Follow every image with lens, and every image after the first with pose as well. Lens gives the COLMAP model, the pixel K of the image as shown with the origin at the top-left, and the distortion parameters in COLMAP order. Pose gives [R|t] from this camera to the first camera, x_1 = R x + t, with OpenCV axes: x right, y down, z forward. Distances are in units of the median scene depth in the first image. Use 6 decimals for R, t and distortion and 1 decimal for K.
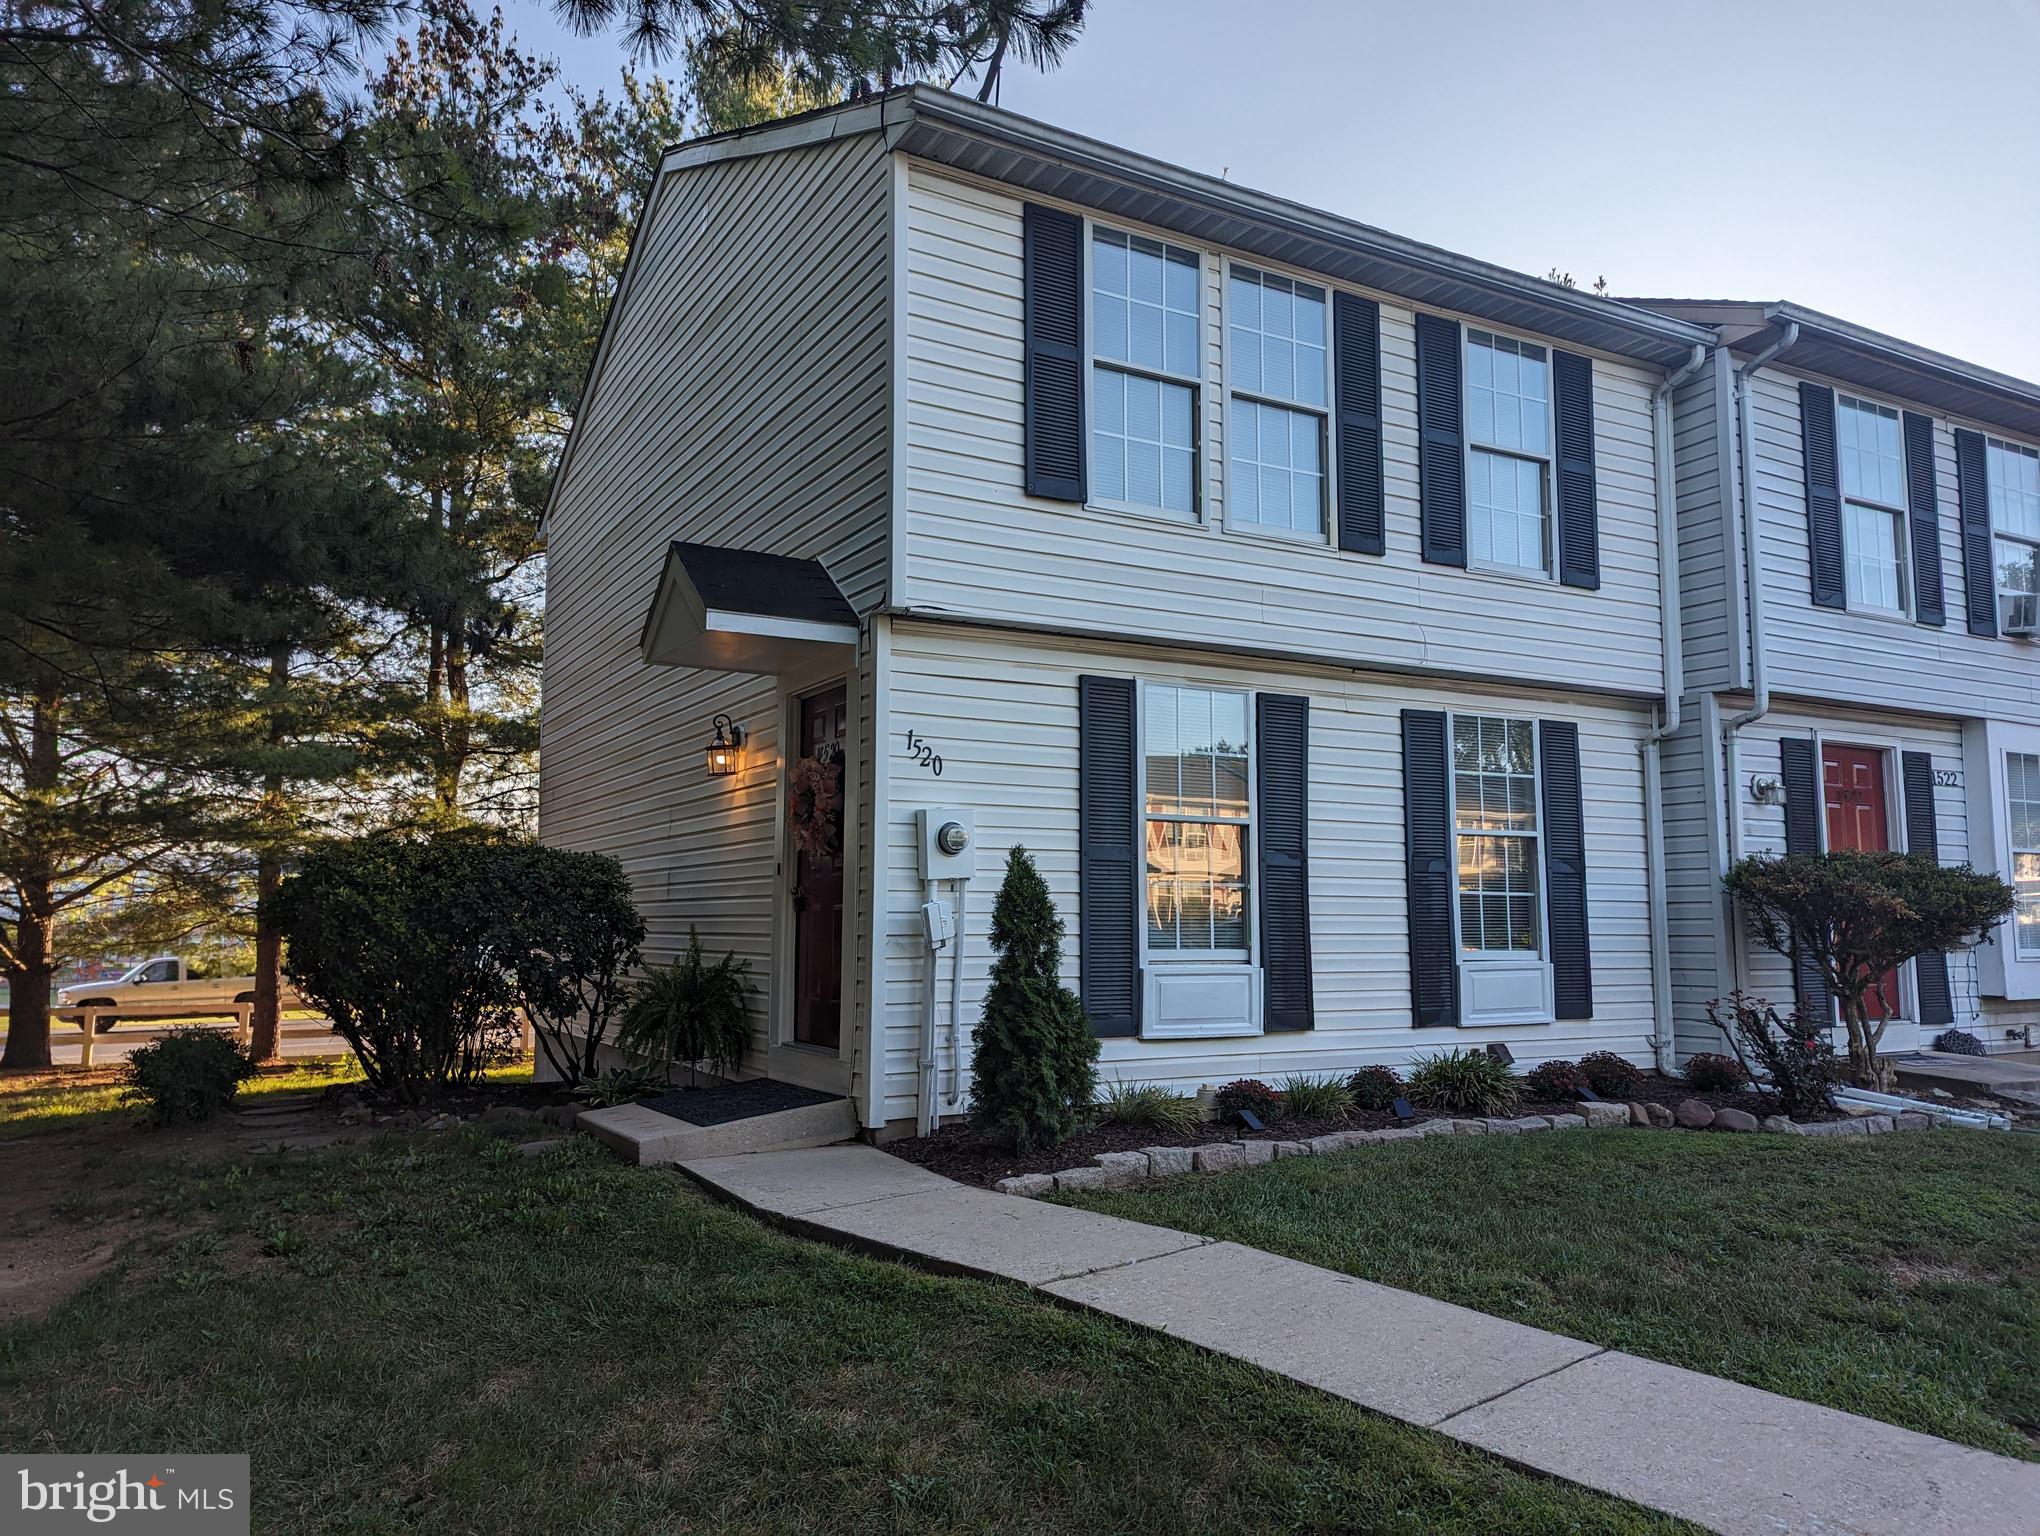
lens RADIAL K [[1421.8, 0, 1020.0], [0, 1421.8, 768.0], [0, 0, 1]] dist [0.035749, 0.000145]
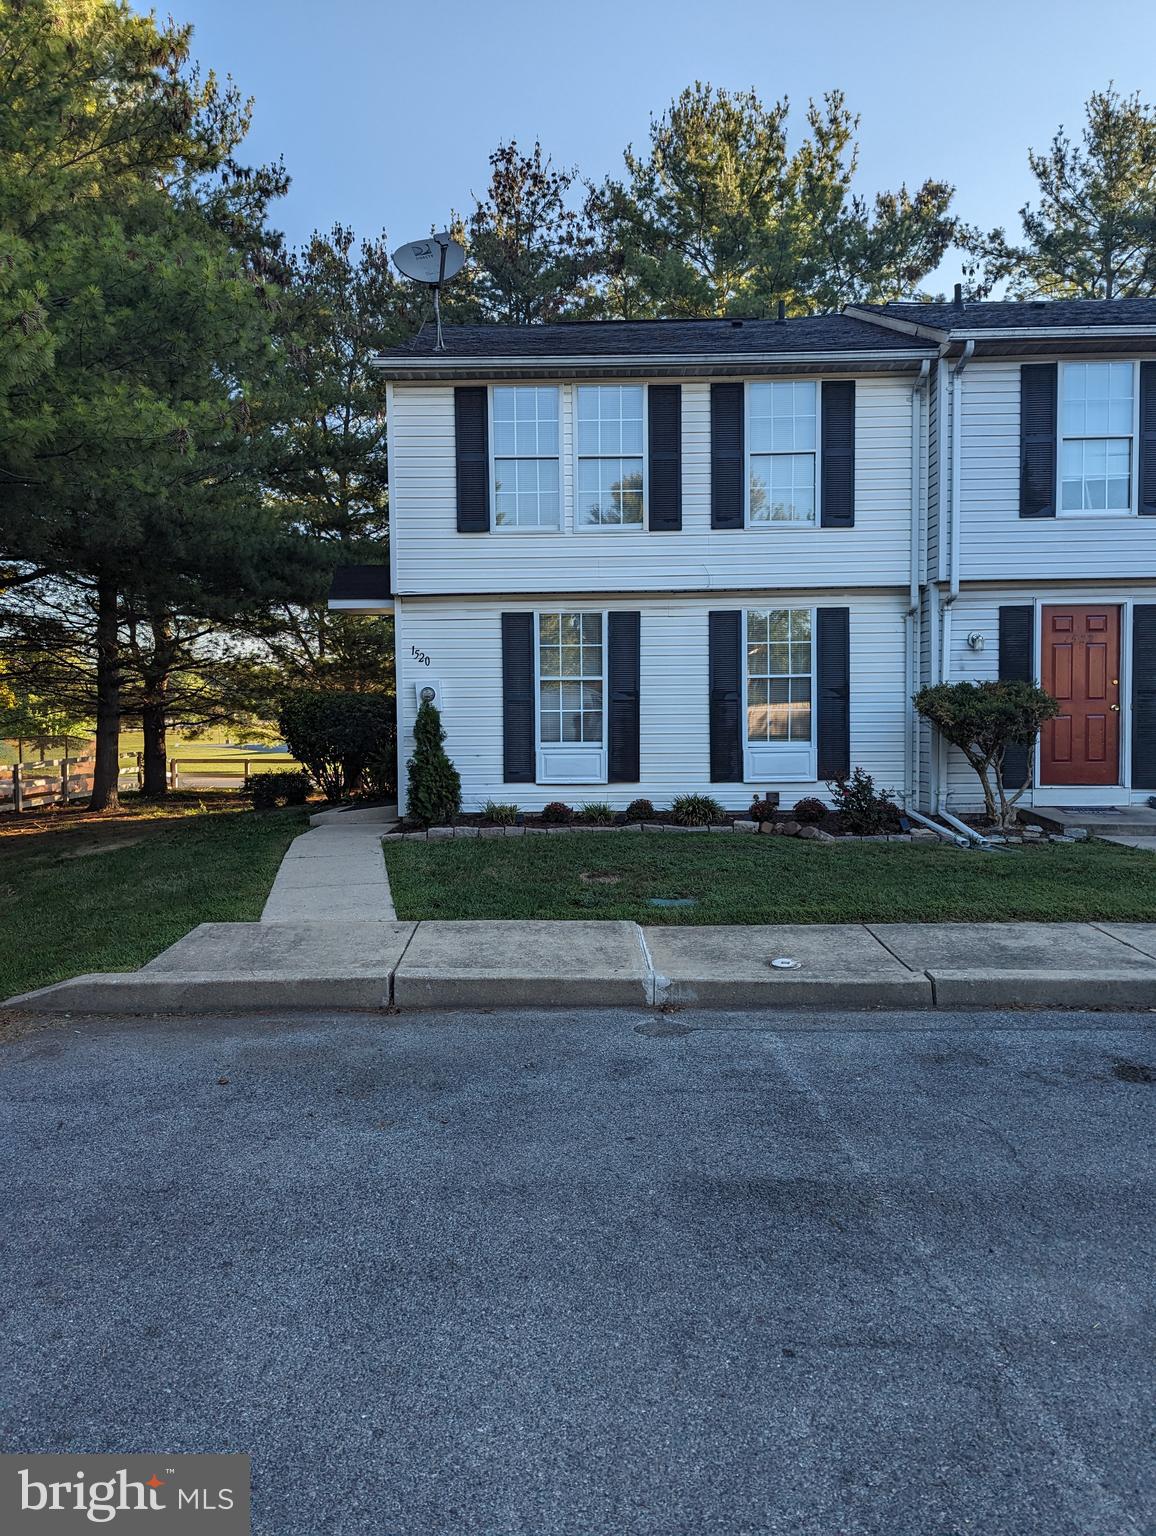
lens RADIAL K [[1074.5, 0, 578.0], [0, 1074.5, 768.0], [0, 0, 1]] dist [0.004661, 0.000450]
pose [[0.870479, 0.013172, -0.492030, 0.805967], [0.065941, 0.987510, 0.143096, -0.051151], [0.487769, -0.157007, 0.858738, -0.297812]]
